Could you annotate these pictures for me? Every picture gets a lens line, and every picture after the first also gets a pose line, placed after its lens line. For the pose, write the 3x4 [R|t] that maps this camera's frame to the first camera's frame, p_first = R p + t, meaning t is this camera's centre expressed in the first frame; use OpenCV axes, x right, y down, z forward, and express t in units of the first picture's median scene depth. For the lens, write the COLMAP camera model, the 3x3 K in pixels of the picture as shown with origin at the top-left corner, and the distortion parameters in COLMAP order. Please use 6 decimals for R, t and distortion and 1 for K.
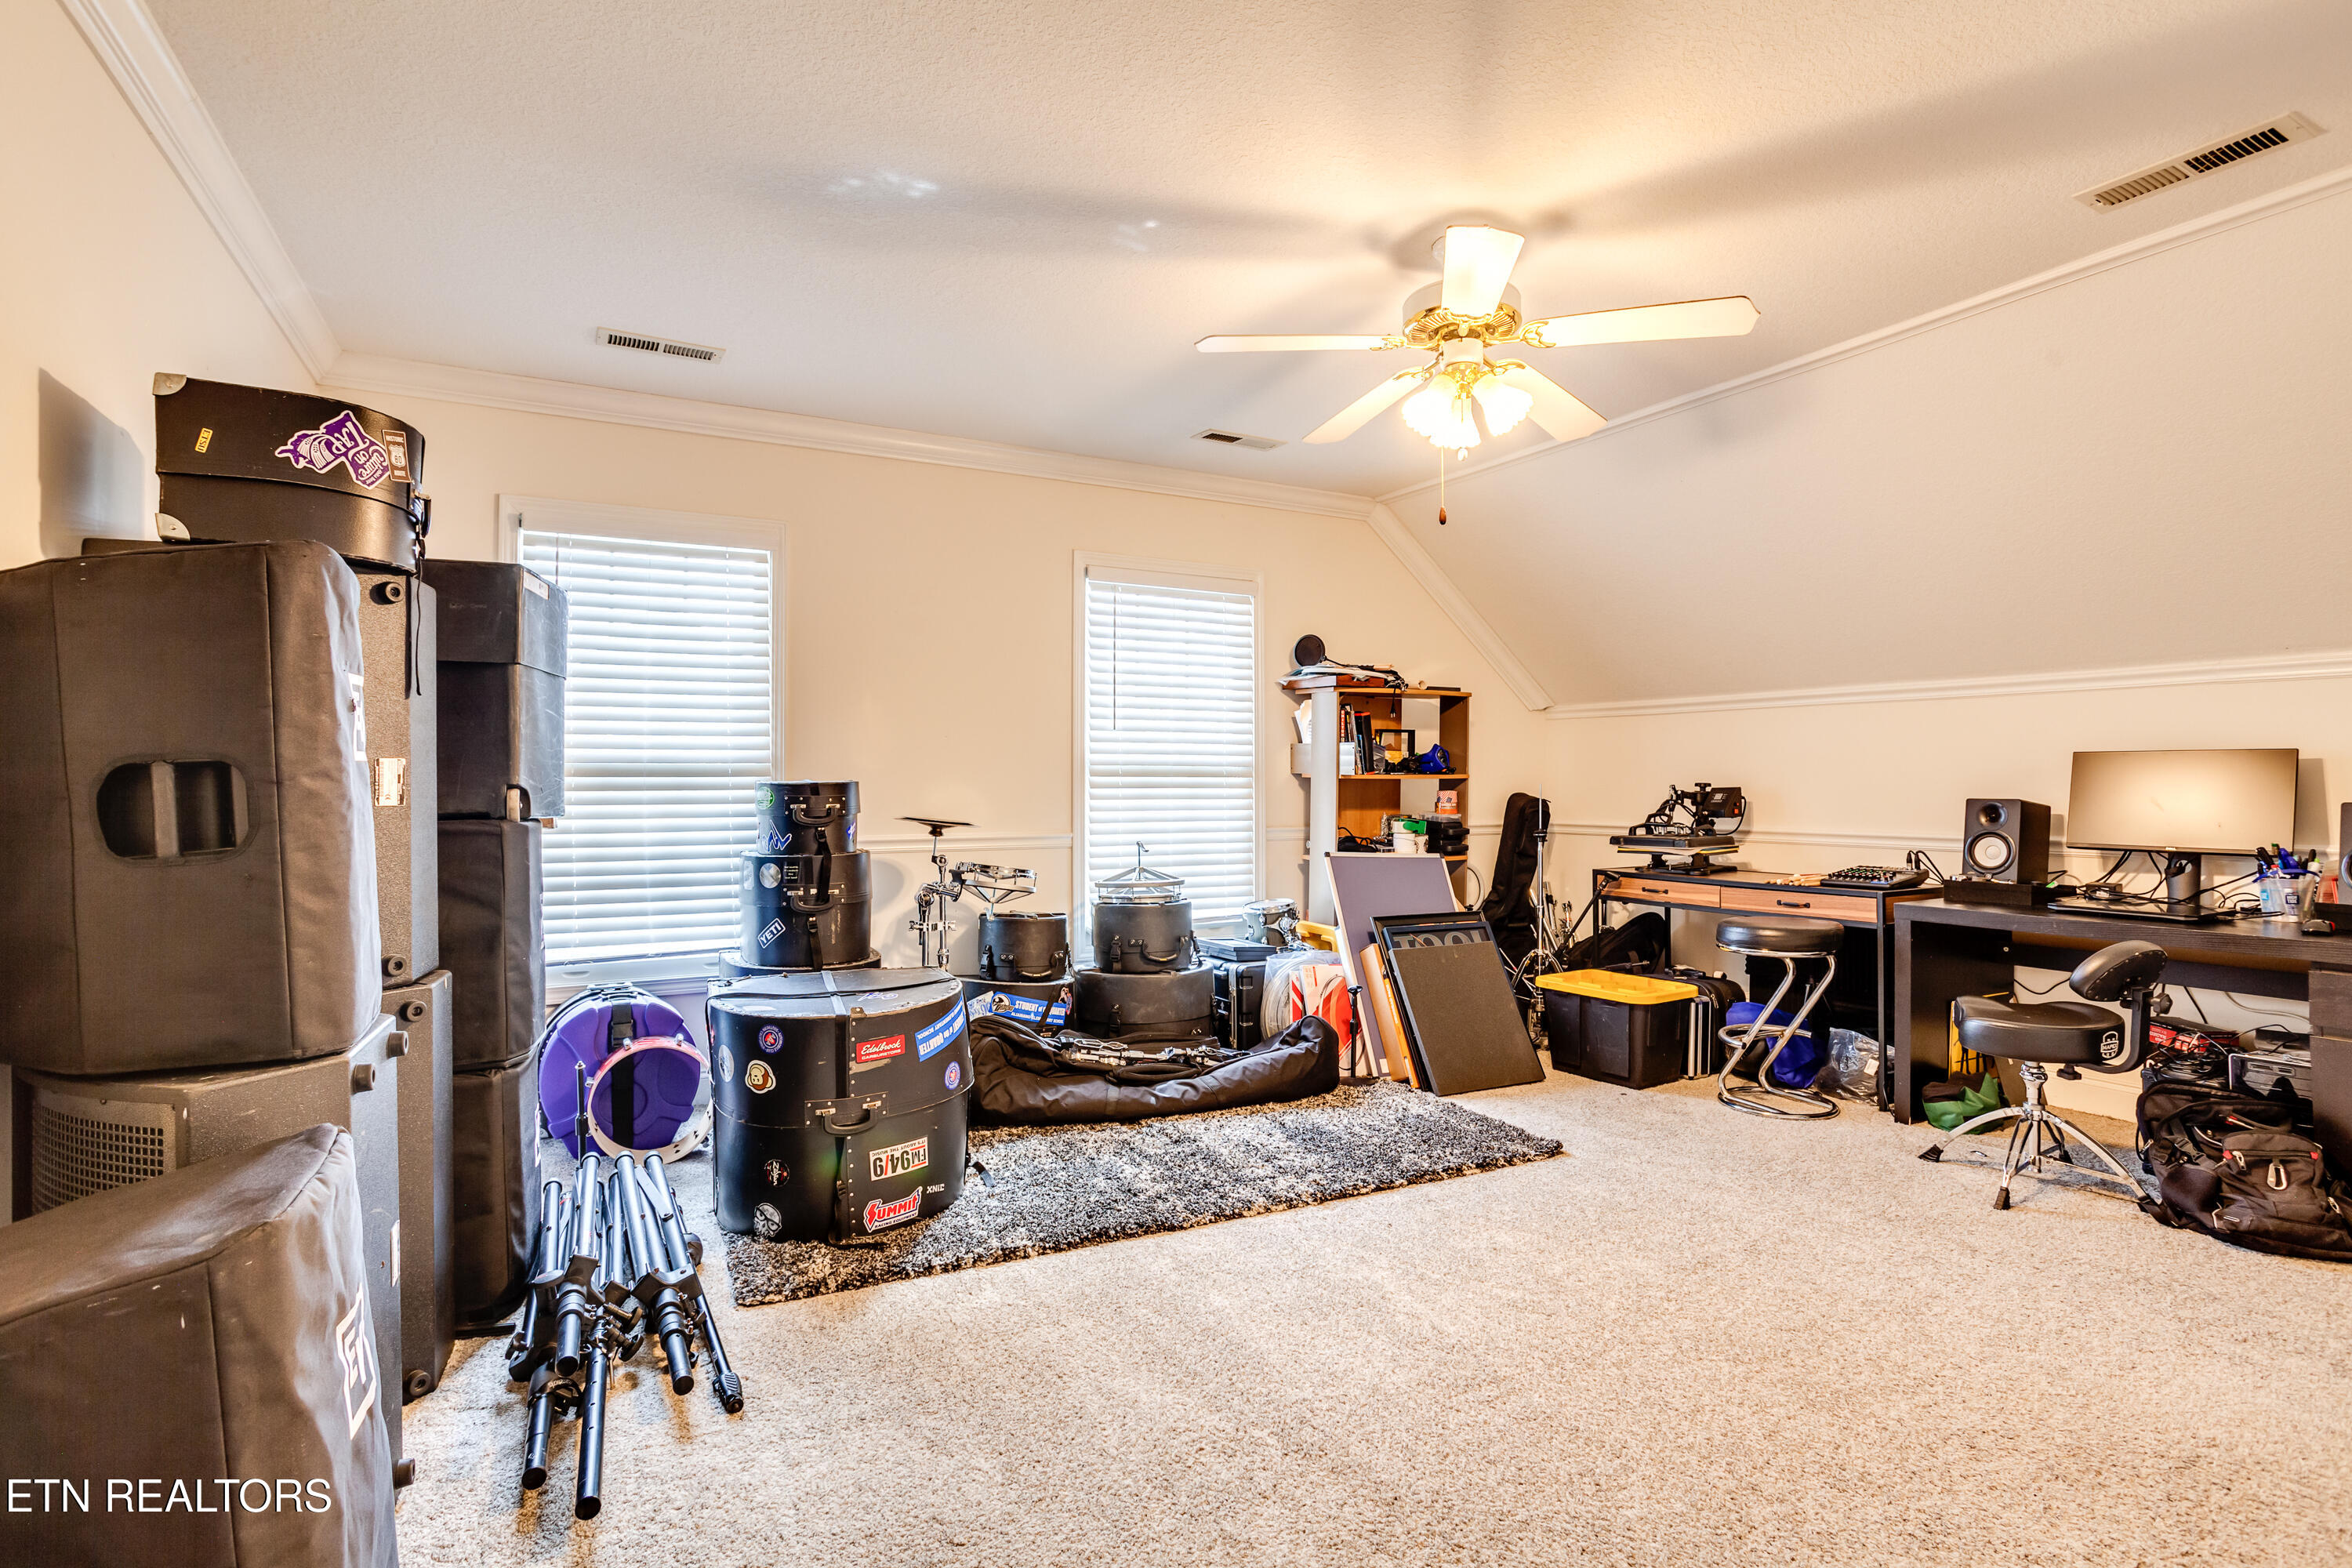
lens RADIAL K [[1180.2, 0, 1174.2], [0, 1180.2, 772.7], [0, 0, 1]] dist [-0.002084, -0.000099]
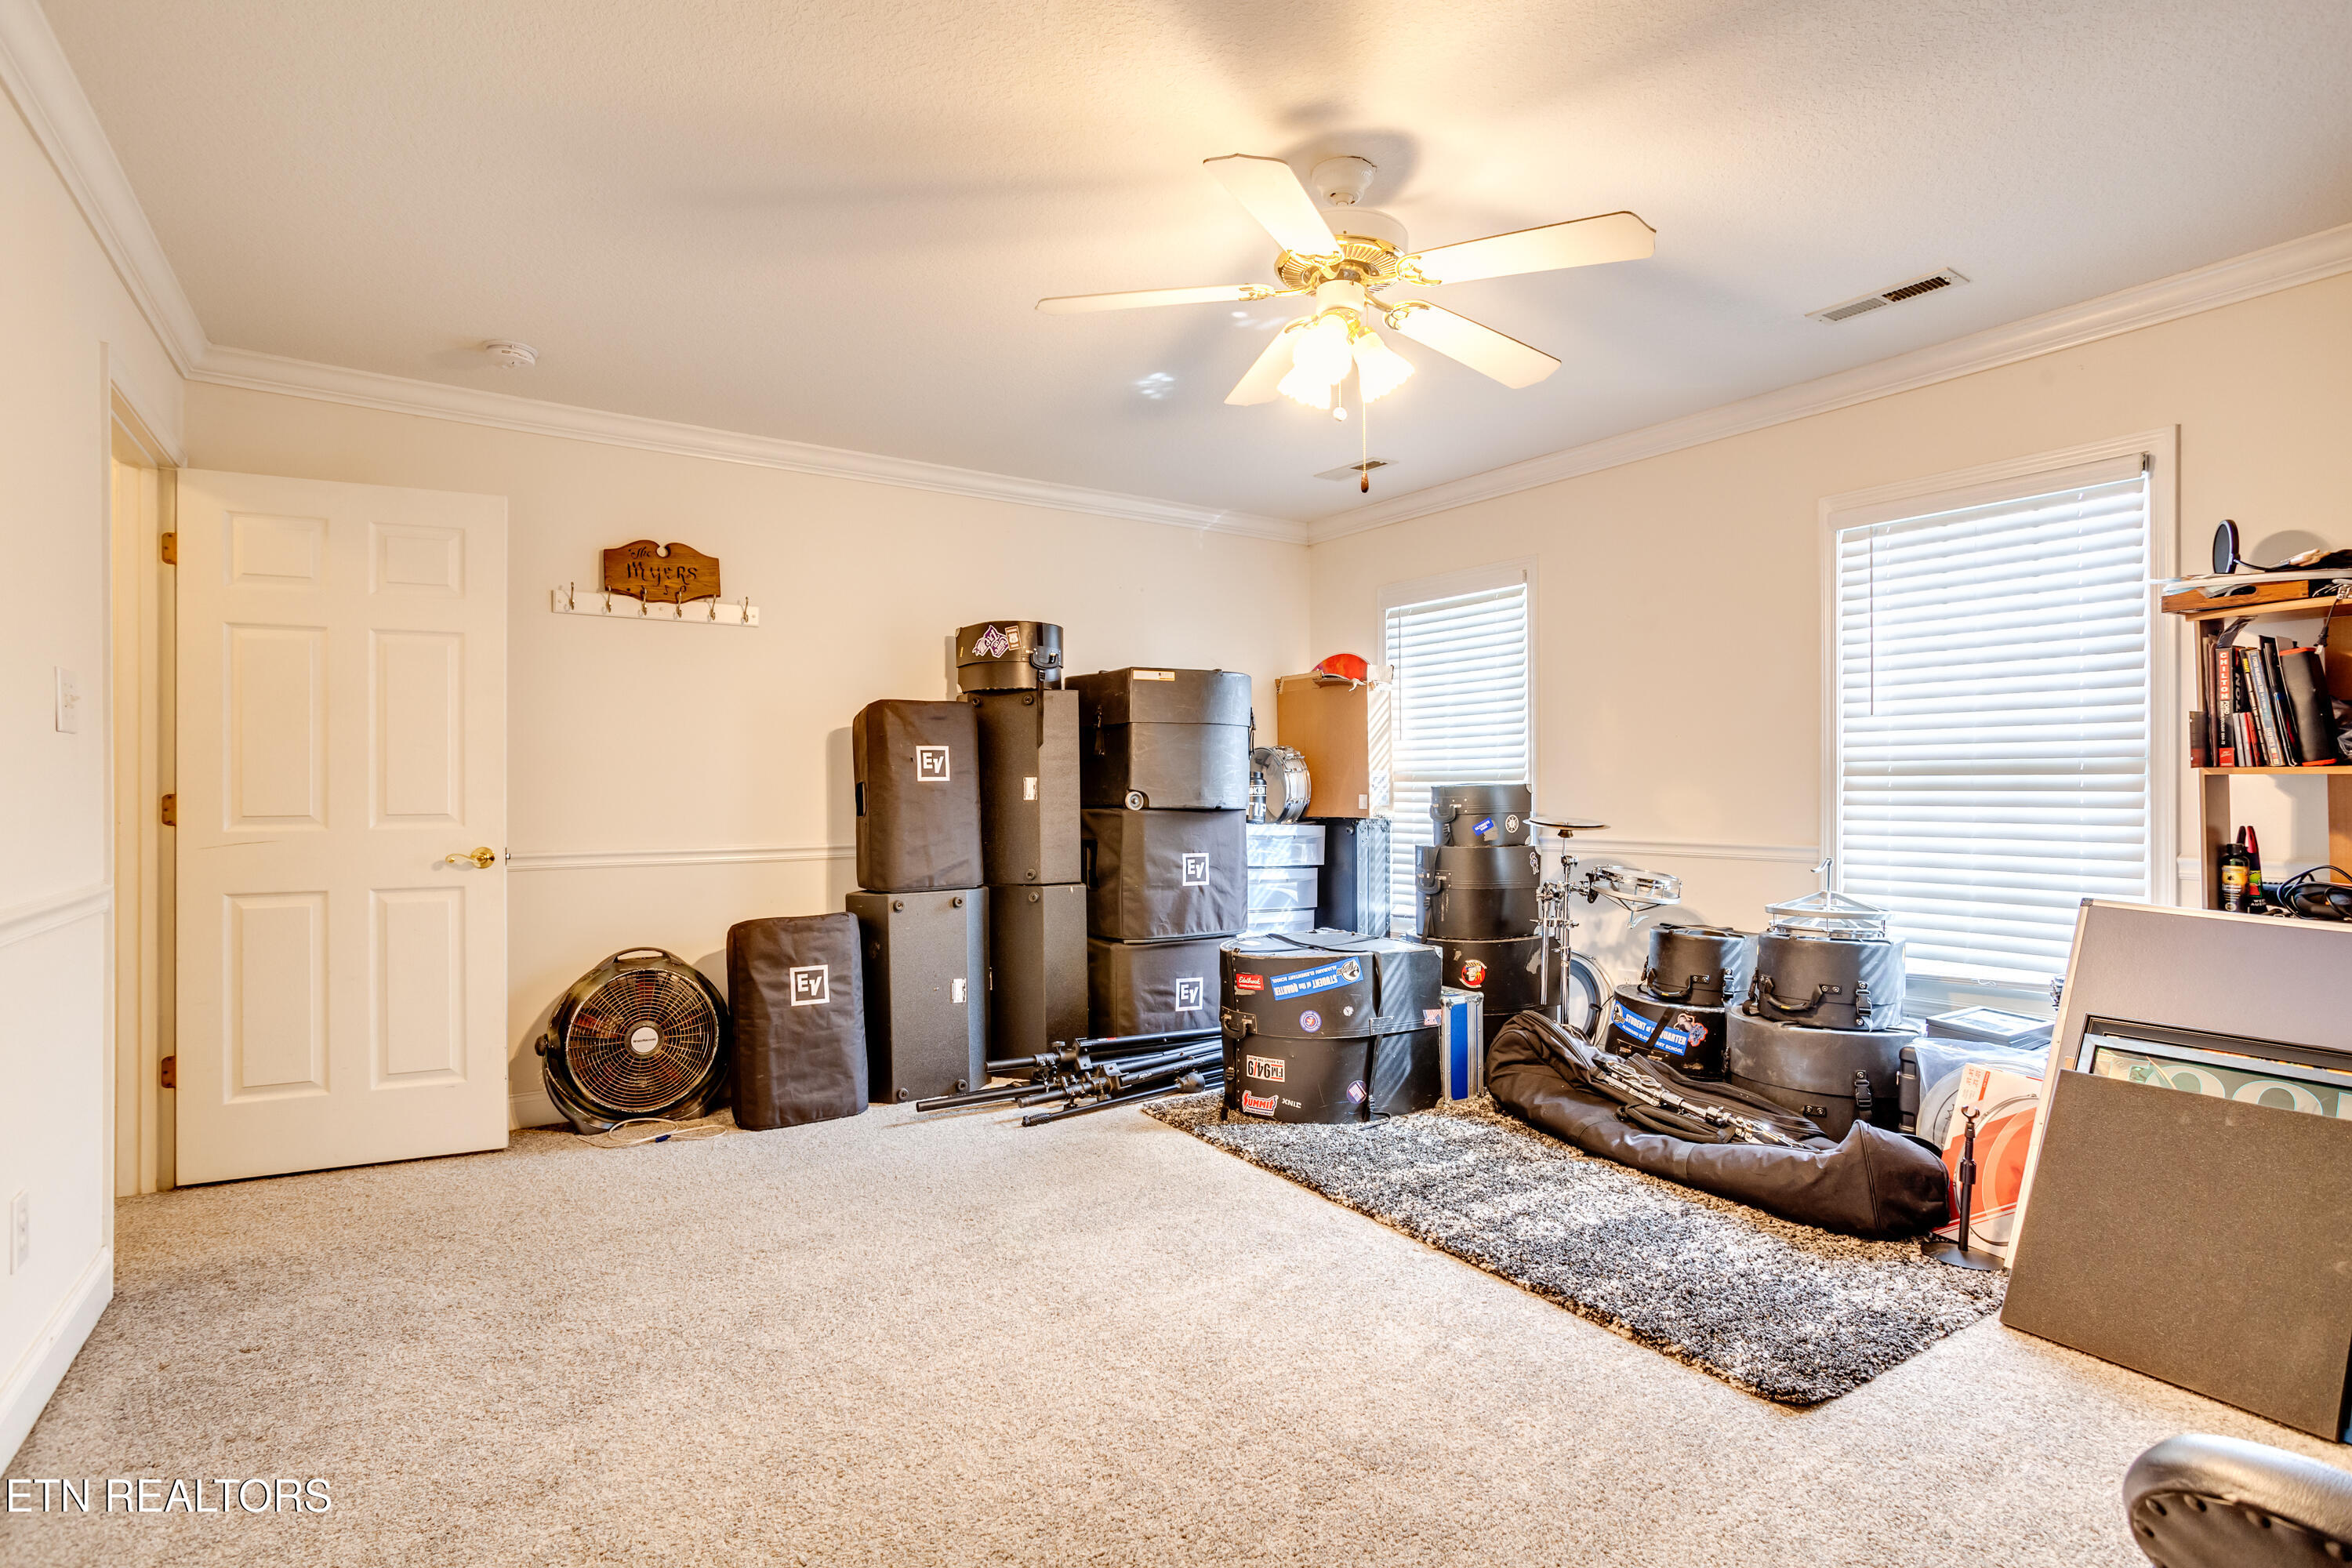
lens RADIAL K [[1123.9, 0, 1176.0], [0, 1123.9, 784.0], [0, 0, 1]] dist [-0.000164, 0.000127]
pose [[0.124690, -0.003202, -0.992191, 0.868747], [0.014566, 0.999893, -0.001397, 0.003955], [0.992089, -0.014278, 0.124723, 0.632509]]
